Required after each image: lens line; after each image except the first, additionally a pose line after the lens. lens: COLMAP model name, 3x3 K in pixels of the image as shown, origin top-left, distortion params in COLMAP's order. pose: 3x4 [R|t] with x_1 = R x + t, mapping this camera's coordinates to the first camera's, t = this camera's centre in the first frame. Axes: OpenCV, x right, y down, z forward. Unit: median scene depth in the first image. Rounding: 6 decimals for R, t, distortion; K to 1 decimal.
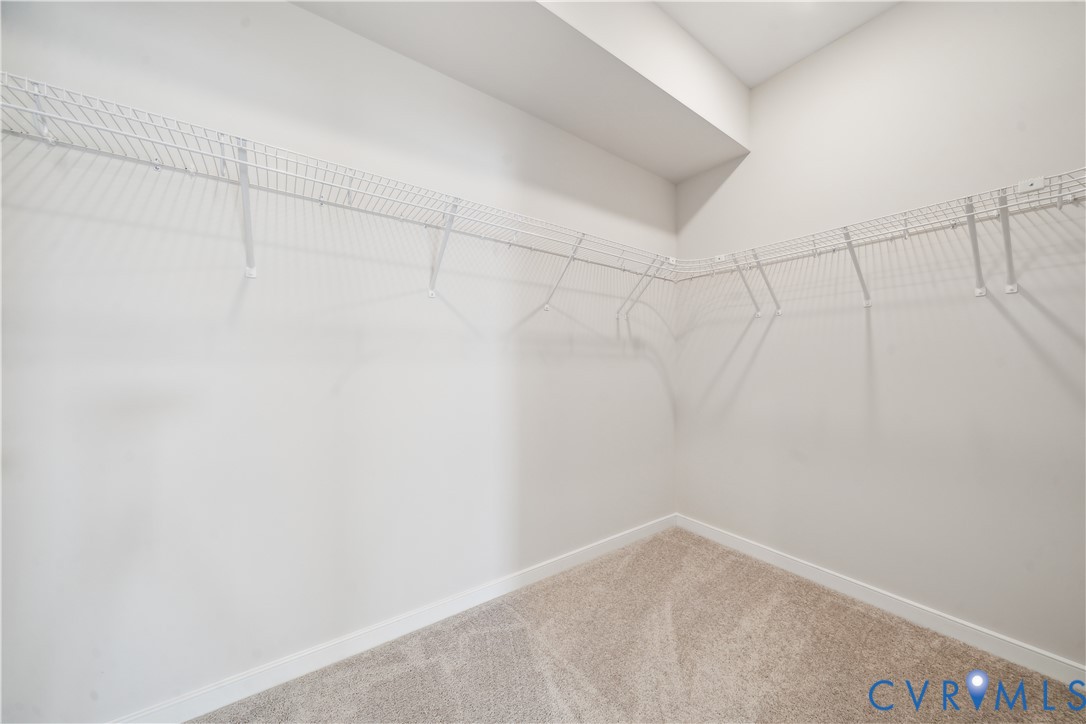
lens RADIAL K [[377.8, 0, 550.4], [0, 377.8, 363.7], [0, 0, 1]] dist [-0.005031, 0.000183]
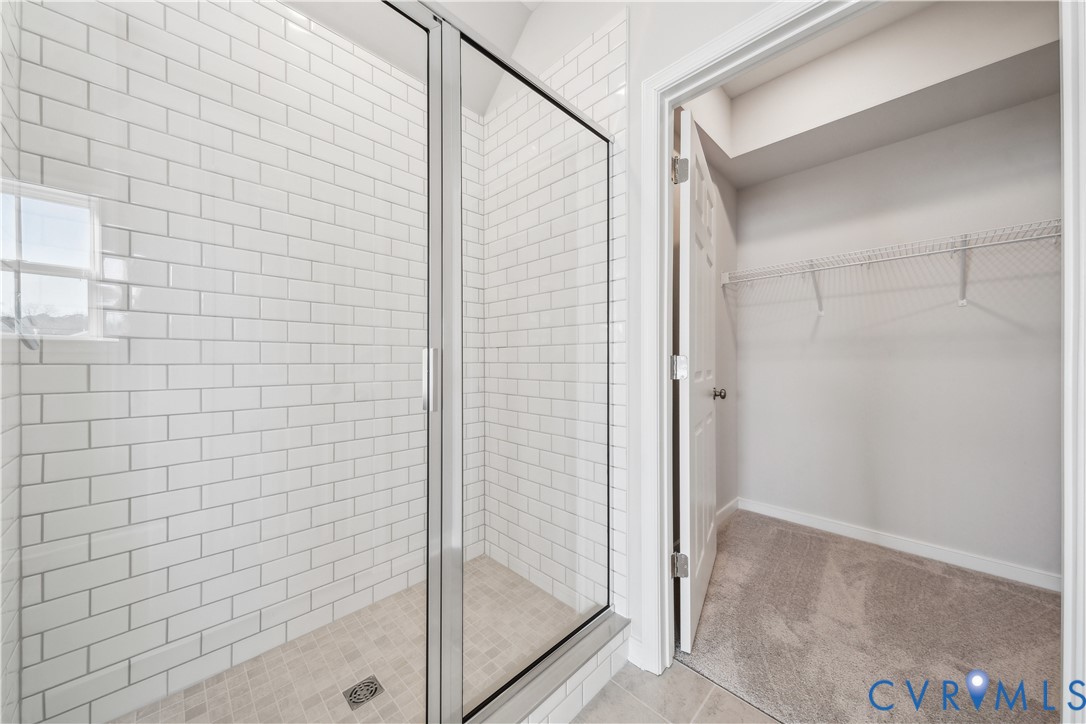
lens RADIAL K [[377.8, 0, 533.9], [0, 377.8, 364.3], [0, 0, 1]] dist [-0.005031, 0.000183]
pose [[0.139740, 0.003848, -0.990181, 0.819687], [0.003297, 0.999985, 0.004352, 0.011454], [0.990183, -0.003873, 0.139726, -0.666631]]
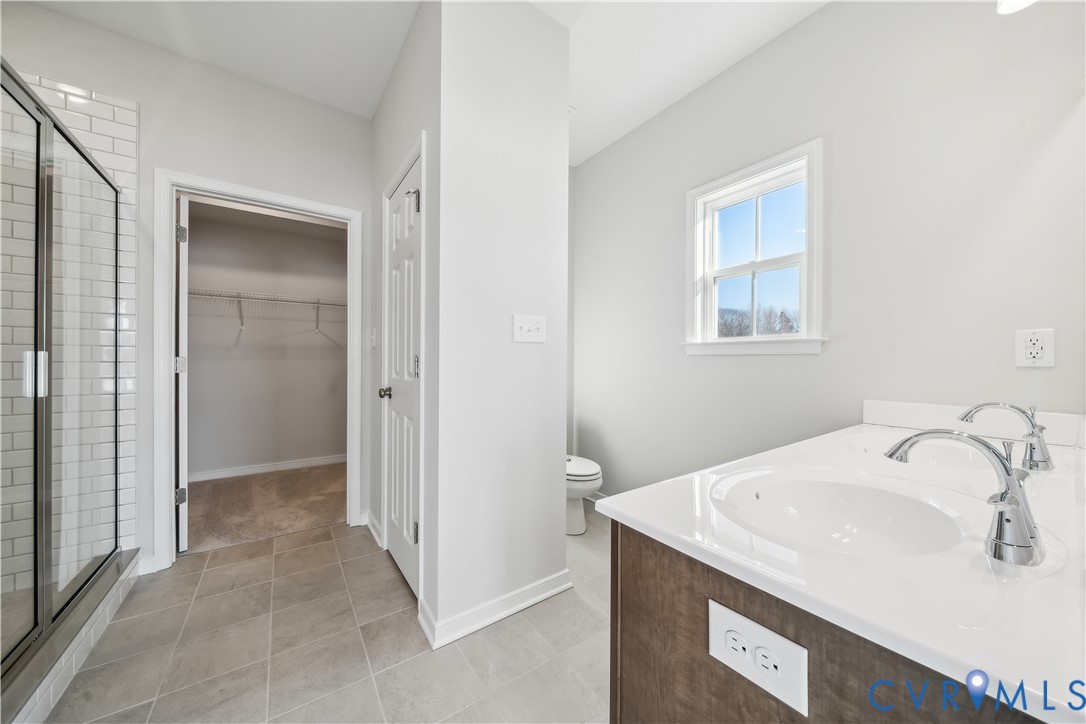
lens RADIAL K [[377.8, 0, 539.3], [0, 377.8, 363.3], [0, 0, 1]] dist [-0.005031, 0.000183]
pose [[0.999511, 0.010977, -0.029274, 1.340917], [-0.010875, 0.999934, 0.003660, -0.003804], [0.029312, -0.003340, 0.999565, -1.557870]]
